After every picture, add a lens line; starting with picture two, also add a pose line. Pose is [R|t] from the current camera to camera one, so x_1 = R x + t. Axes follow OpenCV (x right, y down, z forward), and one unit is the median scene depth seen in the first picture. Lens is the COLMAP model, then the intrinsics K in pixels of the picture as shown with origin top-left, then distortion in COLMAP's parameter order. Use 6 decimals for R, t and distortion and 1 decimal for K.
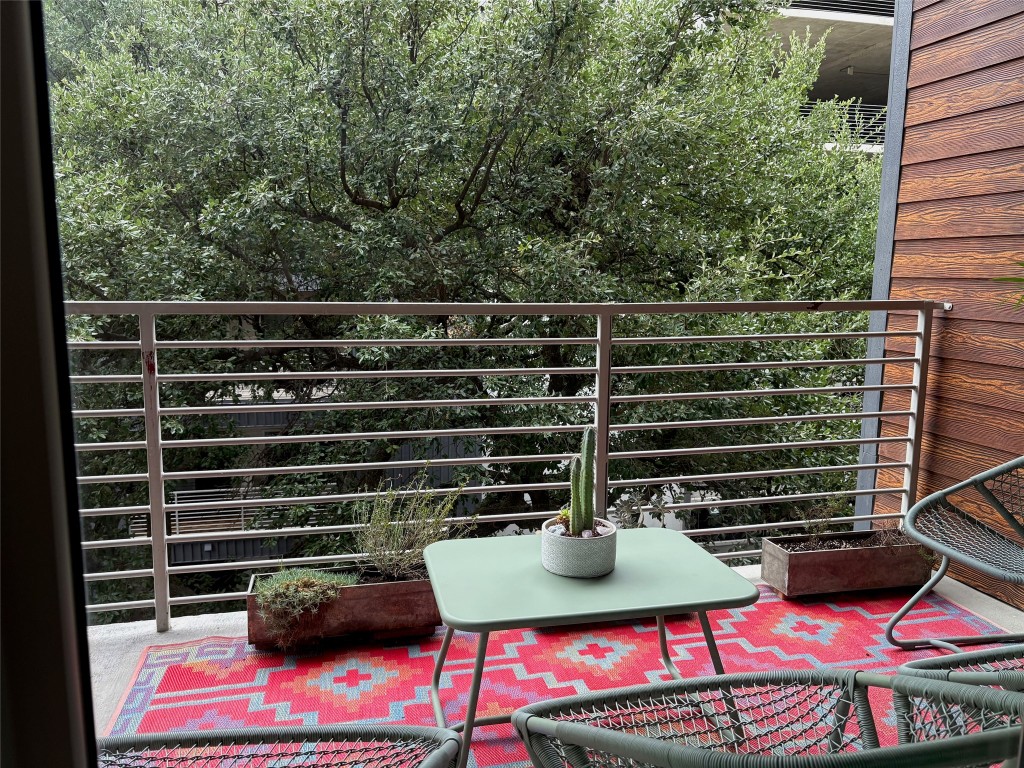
lens RADIAL K [[772.0, 0, 511.1], [0, 772.0, 383.0], [0, 0, 1]] dist [0.002377, 0.000830]
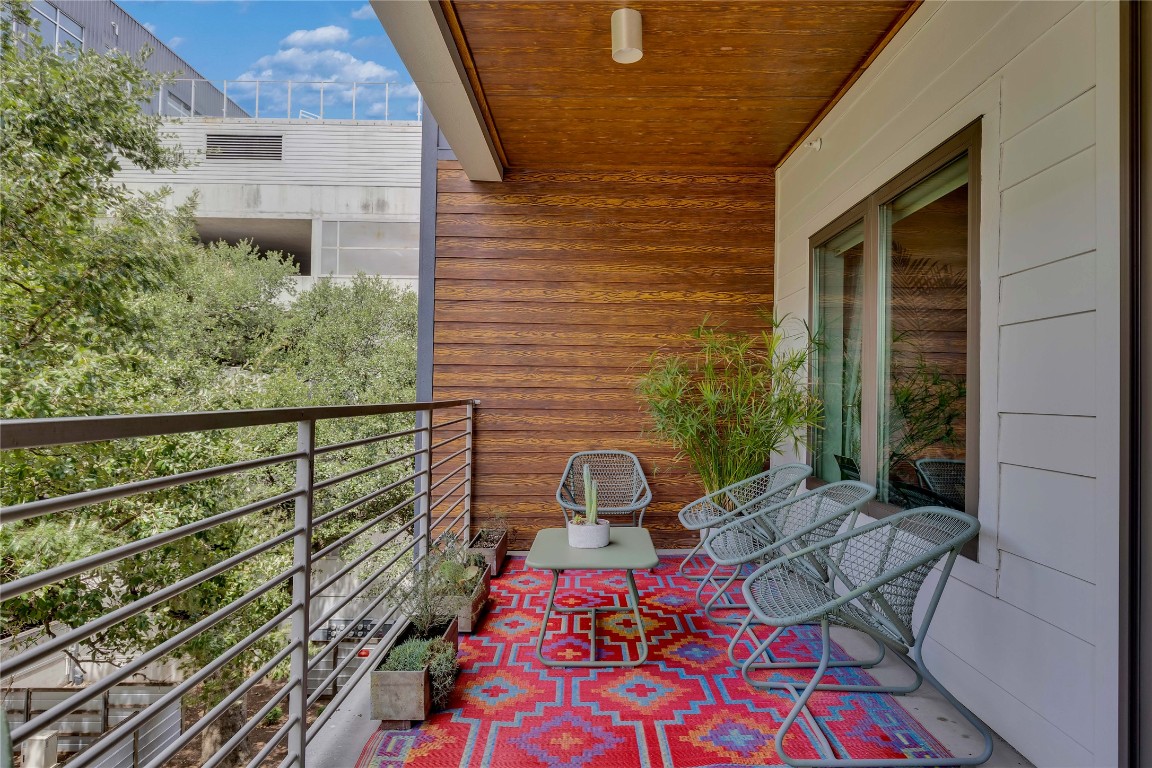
lens RADIAL K [[683.1, 0, 578.0], [0, 683.1, 386.6], [0, 0, 1]] dist [-0.002044, -0.003948]
pose [[0.231534, 0.001428, 0.972826, -0.954300], [0.129432, 0.991063, -0.032260, -0.052344], [-0.964178, 0.133384, 0.229280, 0.396554]]
